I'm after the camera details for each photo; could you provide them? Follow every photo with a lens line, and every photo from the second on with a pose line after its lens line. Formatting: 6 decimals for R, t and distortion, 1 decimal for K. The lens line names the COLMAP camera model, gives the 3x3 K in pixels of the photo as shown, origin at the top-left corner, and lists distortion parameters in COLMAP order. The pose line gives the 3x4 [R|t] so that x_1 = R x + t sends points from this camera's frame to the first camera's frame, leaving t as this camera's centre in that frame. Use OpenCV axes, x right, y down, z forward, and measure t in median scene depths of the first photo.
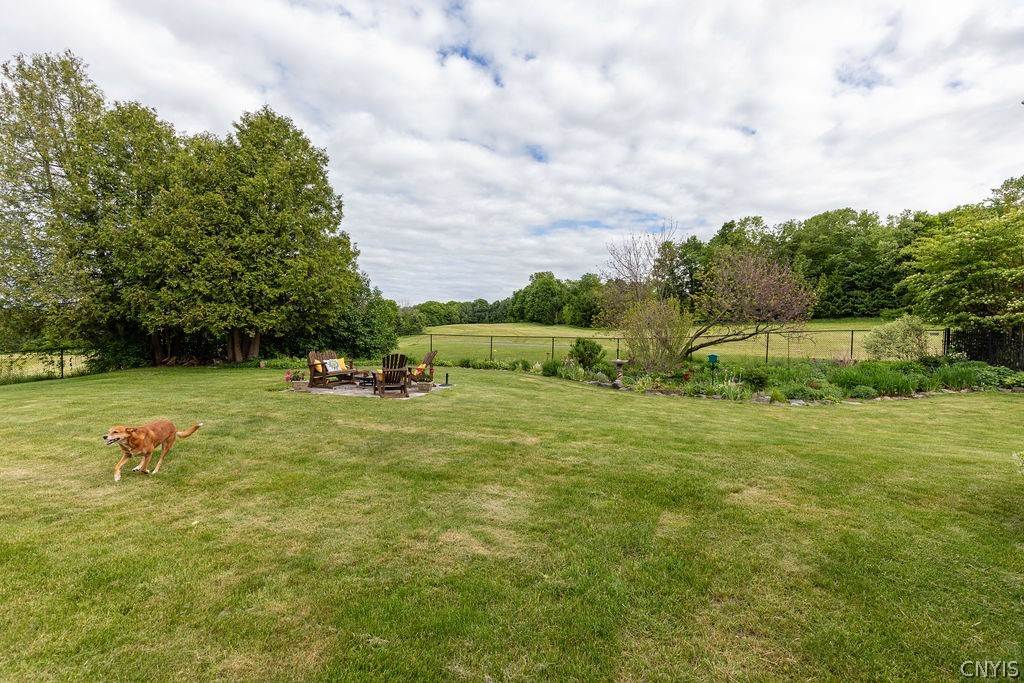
lens RADIAL K [[456.9, 0, 510.0], [0, 456.9, 341.3], [0, 0, 1]] dist [0.004092, -0.000615]
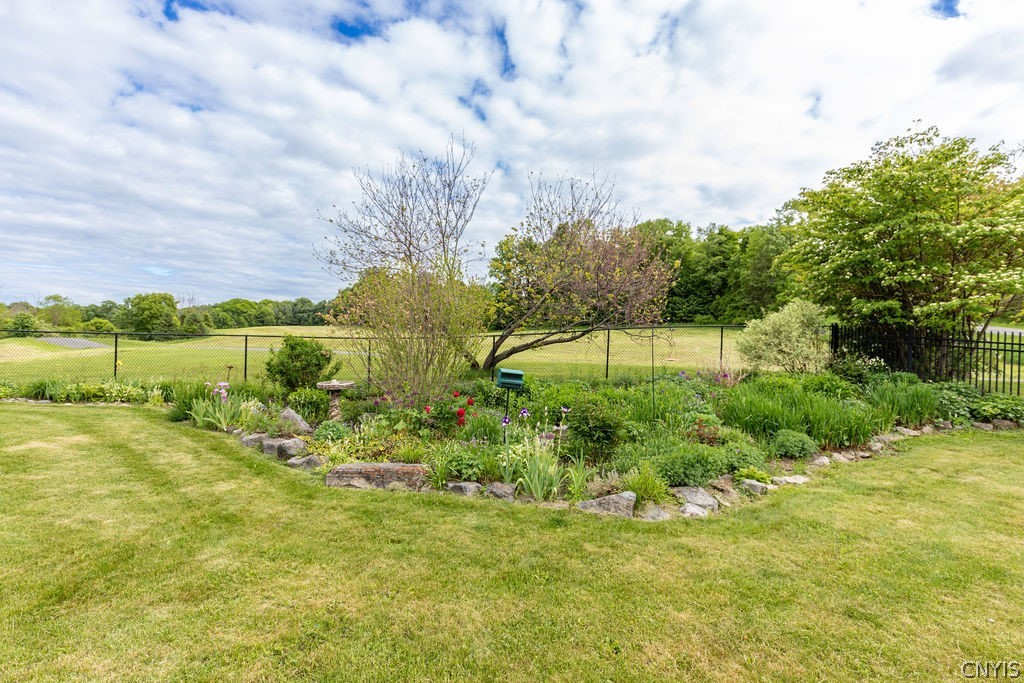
lens RADIAL K [[503.0, 0, 512.0], [0, 503.0, 341.5], [0, 0, 1]] dist [0.000206, -0.000010]
pose [[0.941777, 0.000642, 0.336238, 0.202797], [0.003041, 0.999941, -0.010428, 0.004696], [-0.336225, 0.010844, 0.941719, 0.385930]]
